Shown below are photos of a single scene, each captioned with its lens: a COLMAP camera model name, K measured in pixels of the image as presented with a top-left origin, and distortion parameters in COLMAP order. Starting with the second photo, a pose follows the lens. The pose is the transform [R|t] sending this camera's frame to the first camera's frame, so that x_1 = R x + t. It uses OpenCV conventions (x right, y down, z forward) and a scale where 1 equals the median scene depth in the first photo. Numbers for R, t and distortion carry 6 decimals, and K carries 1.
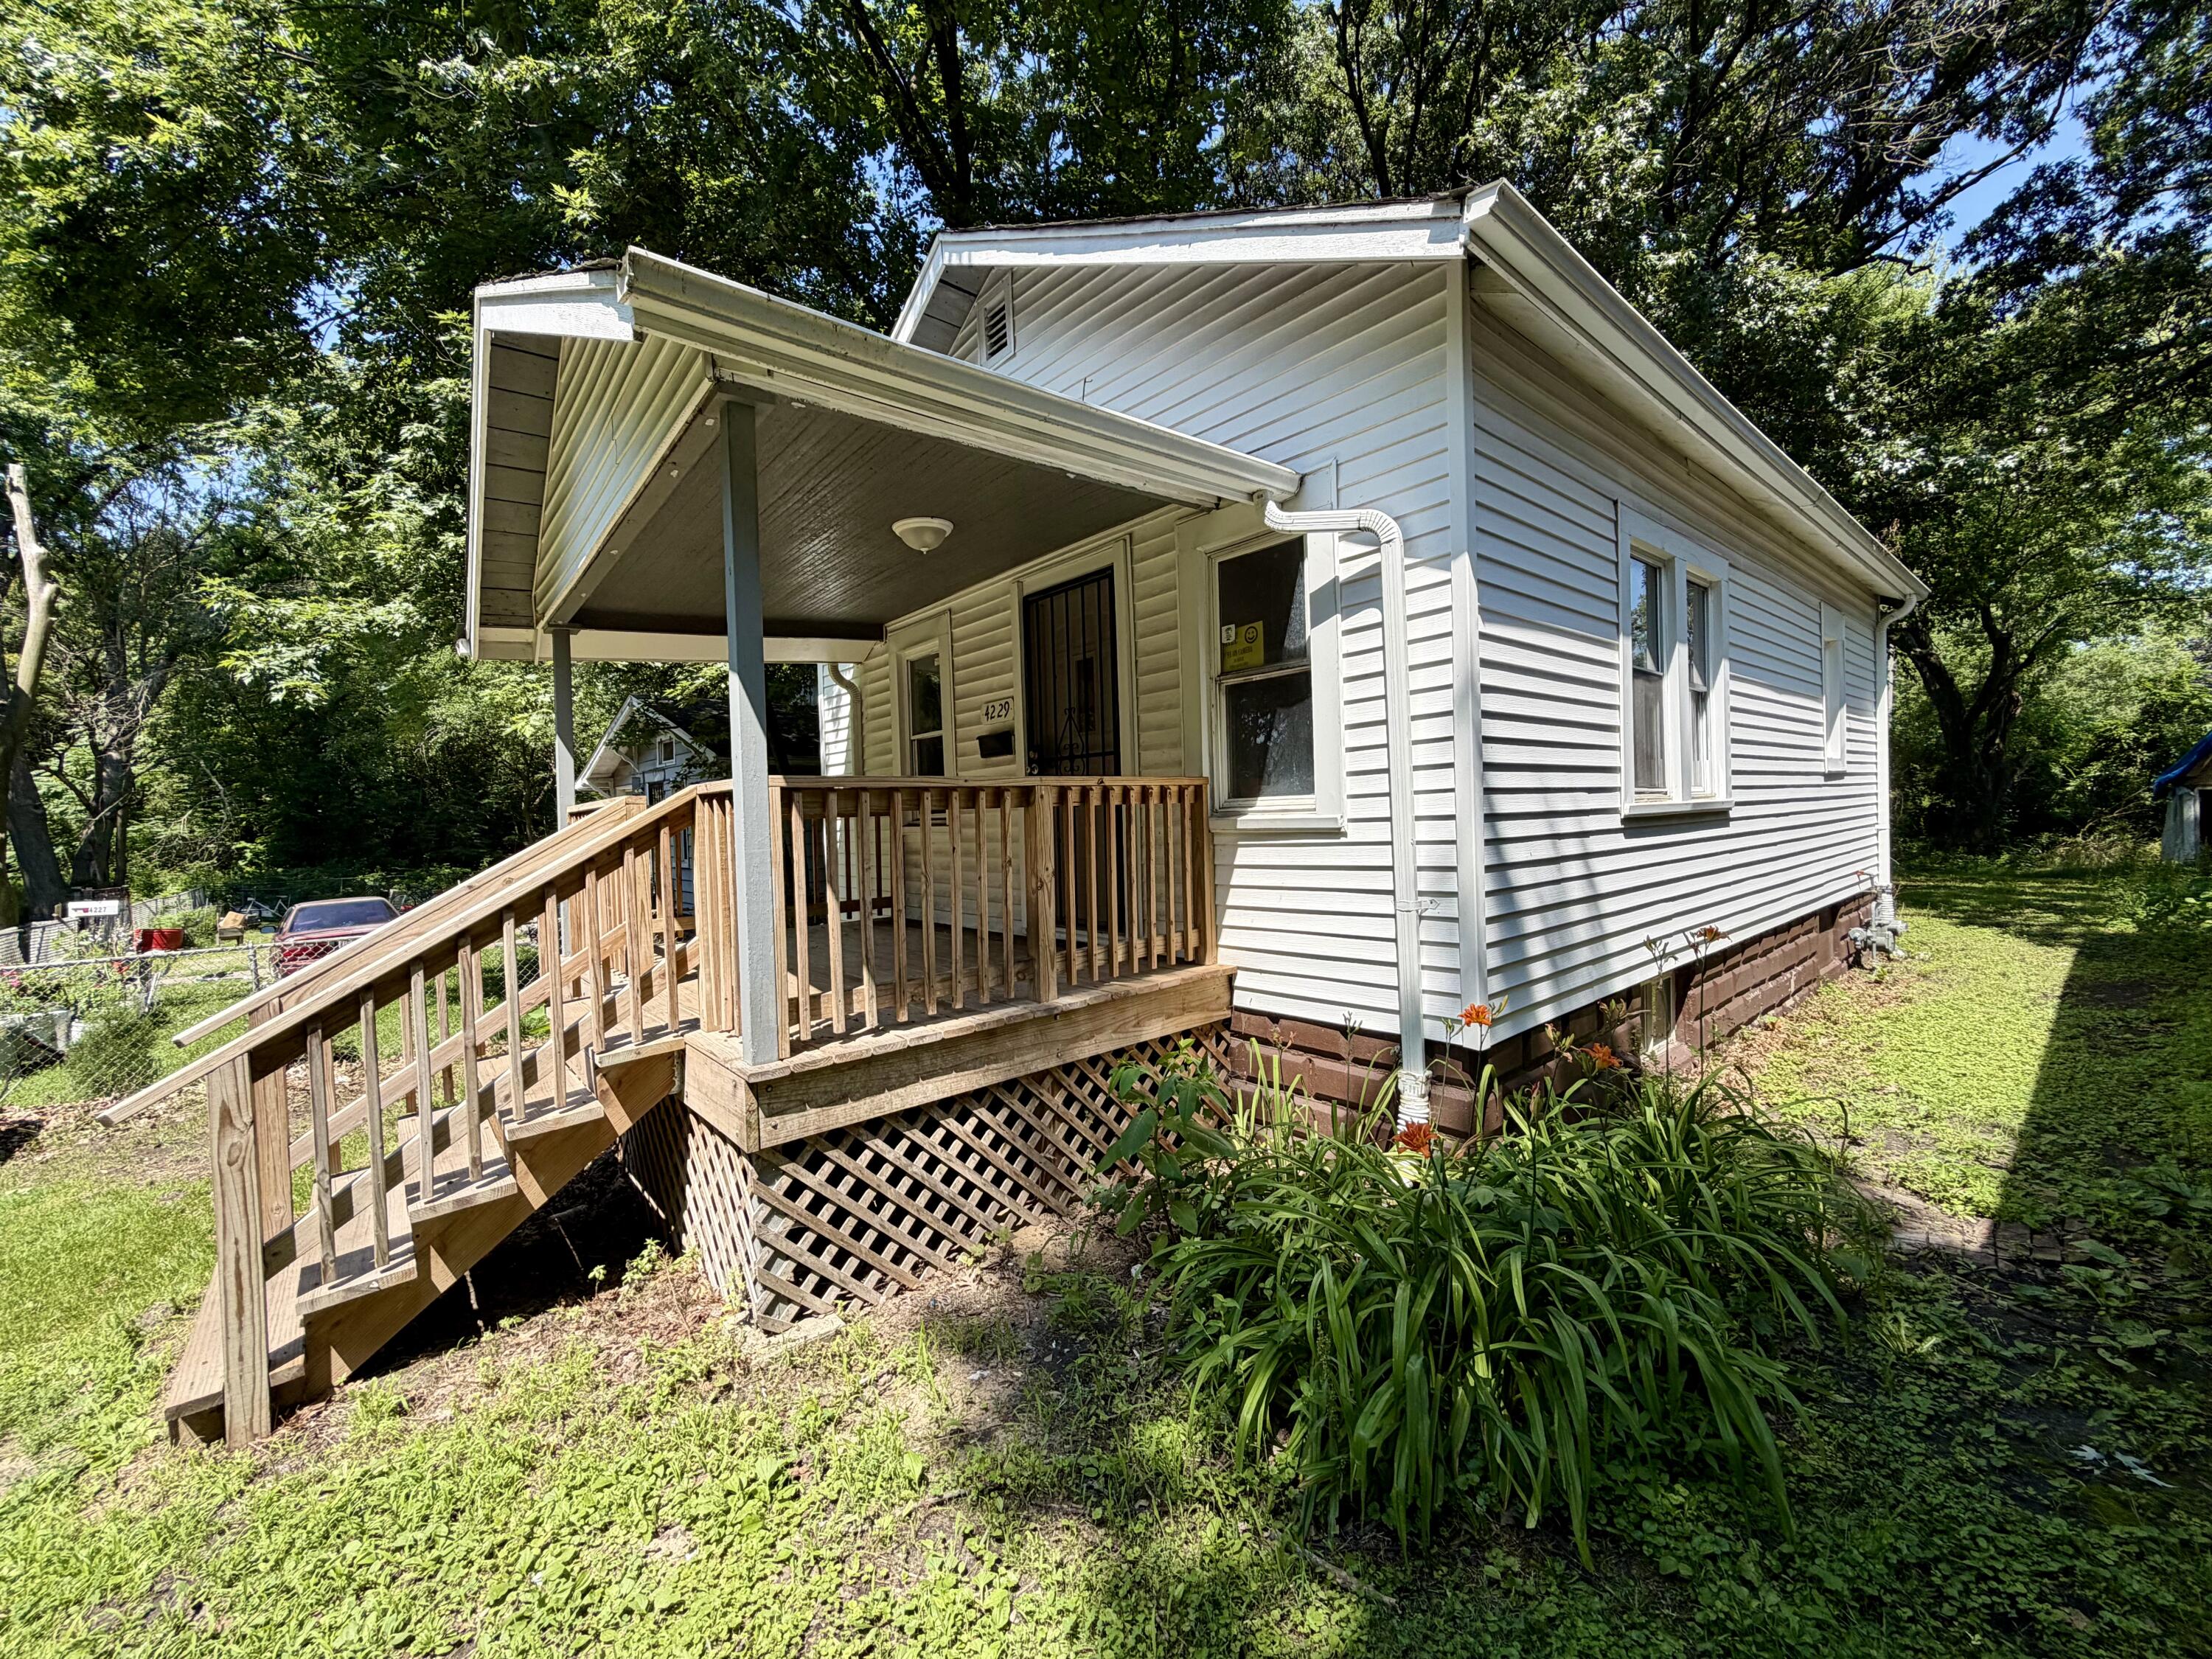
lens RADIAL K [[877.4, 0, 1114.5], [0, 877.4, 828.5], [0, 0, 1]] dist [0.002349, 0.001680]
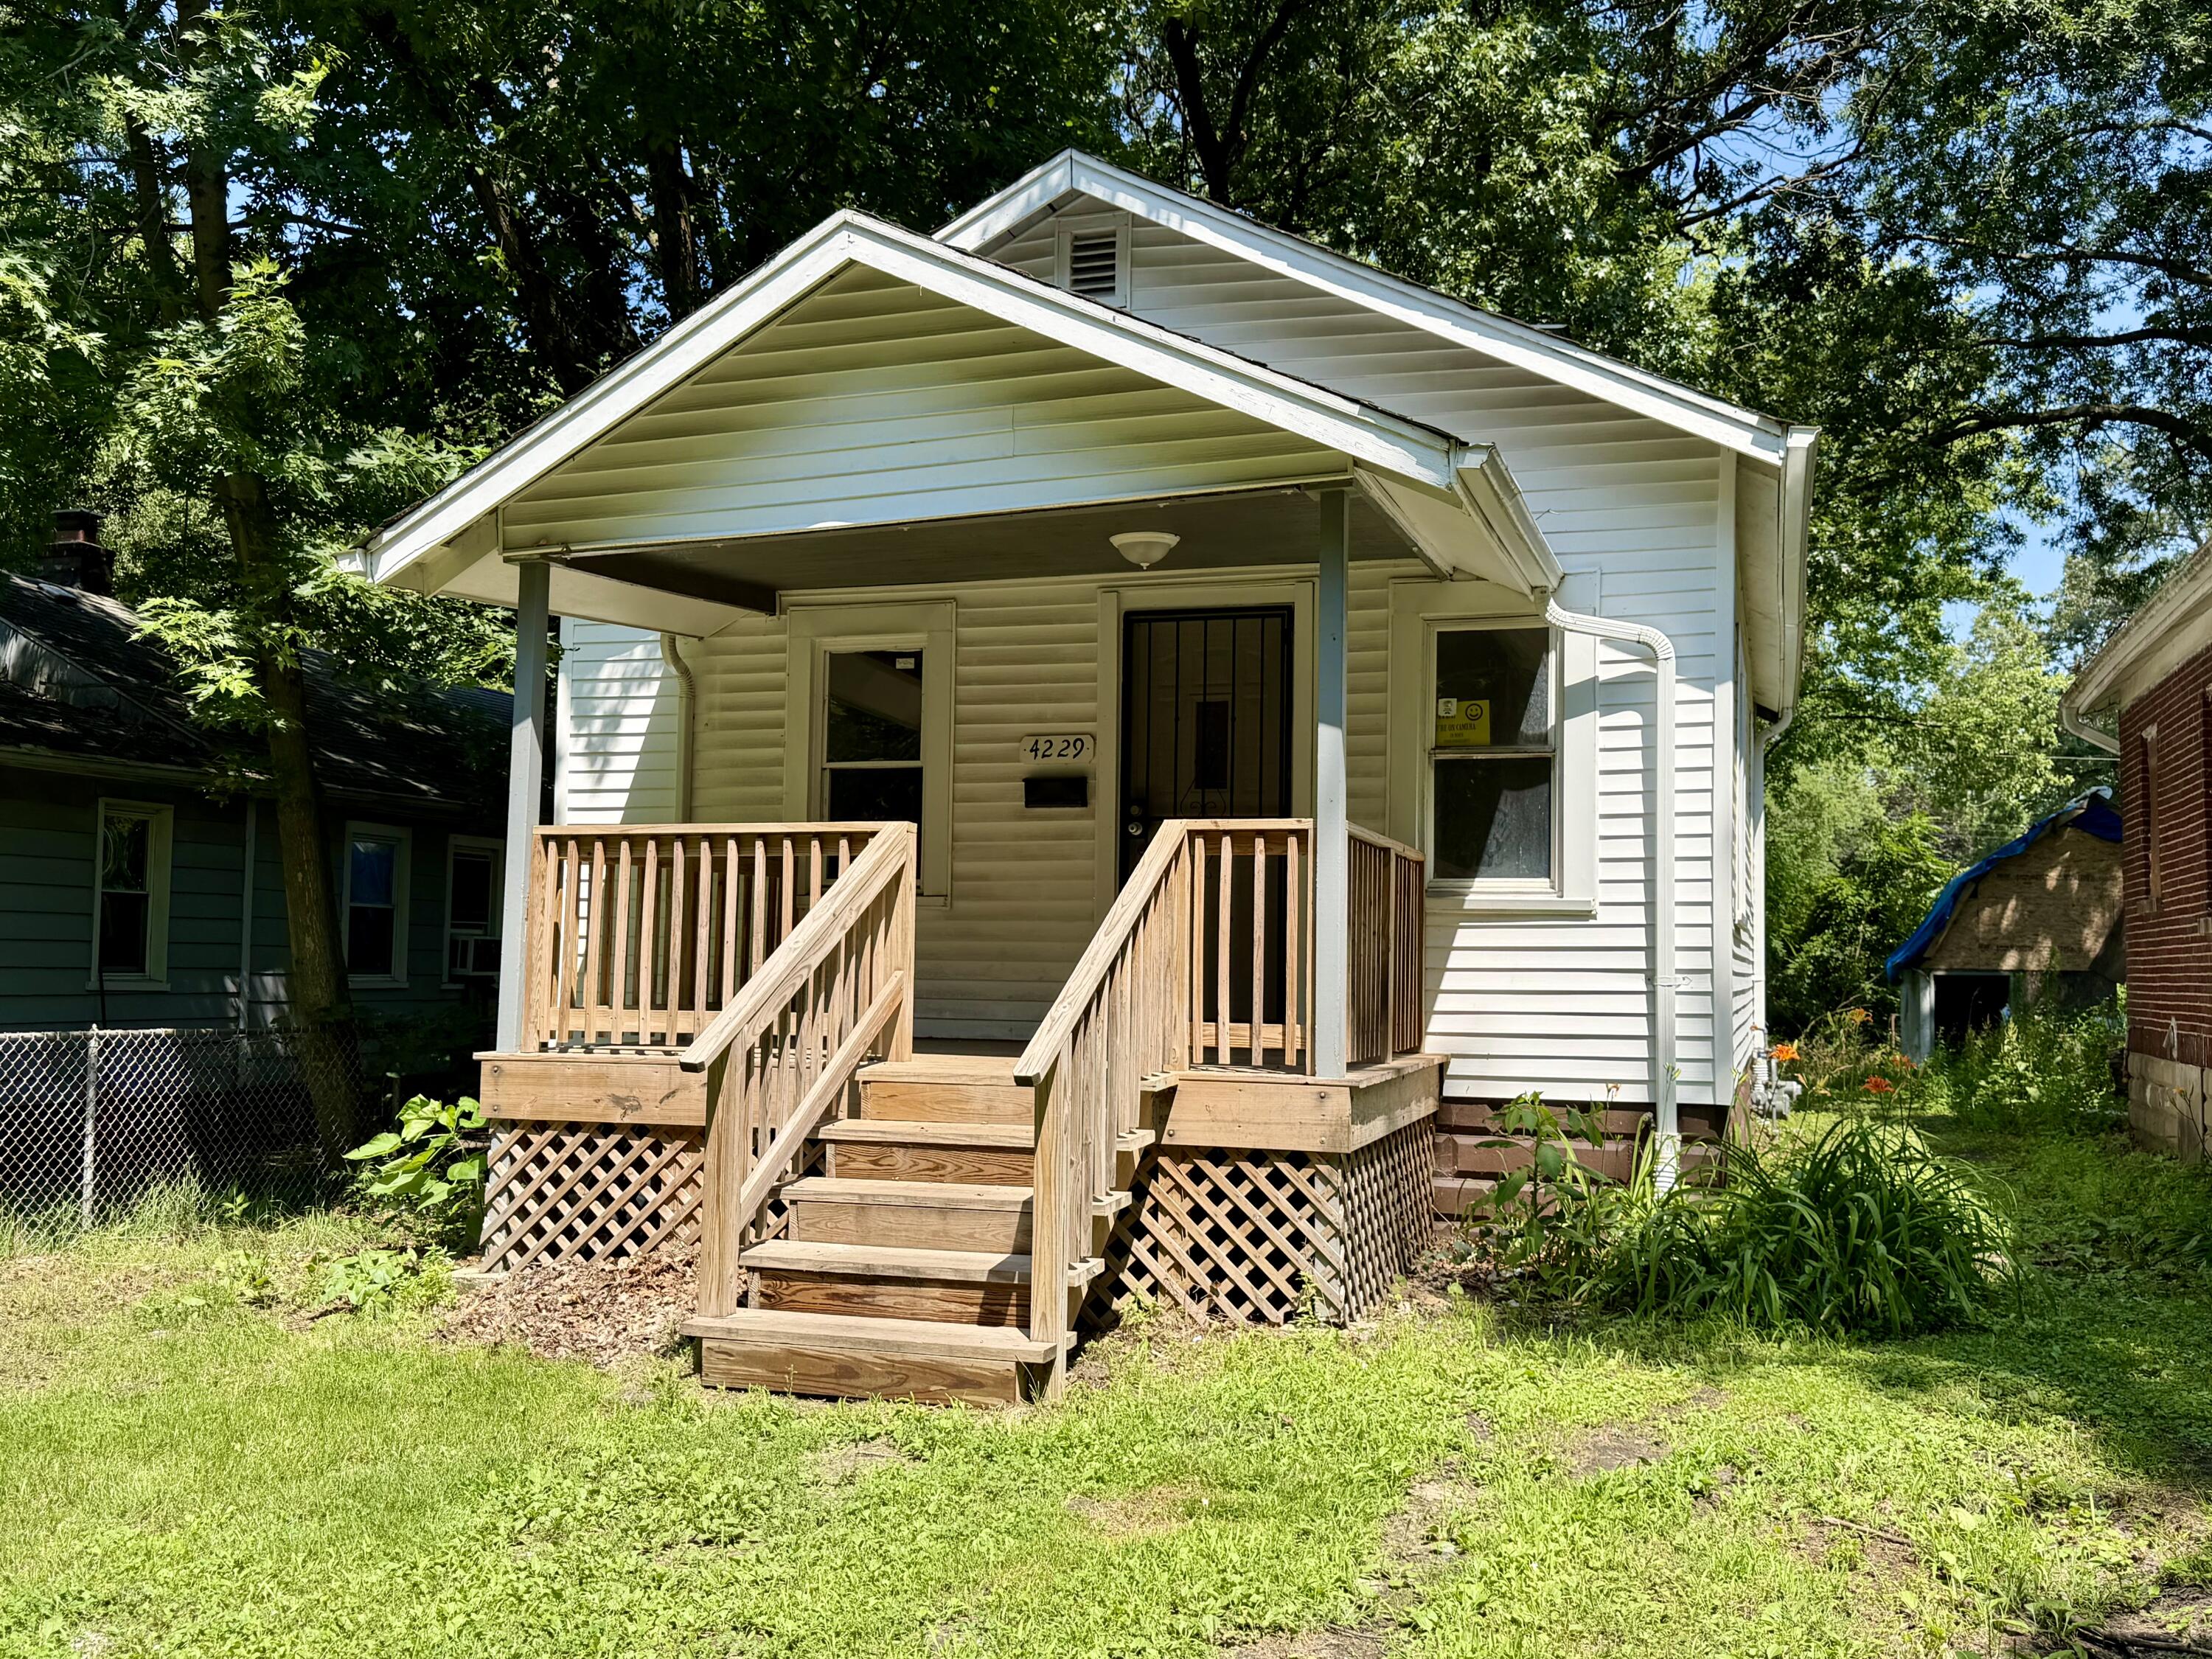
lens RADIAL K [[2025.2, 0, 1100.3], [0, 2025.2, 832.6], [0, 0, 1]] dist [0.097915, 0.000000]
pose [[0.857506, 0.082823, 0.507764, -1.321057], [-0.038475, 0.994517, -0.097242, 0.146879], [-0.513034, 0.063850, 0.855990, -0.701946]]
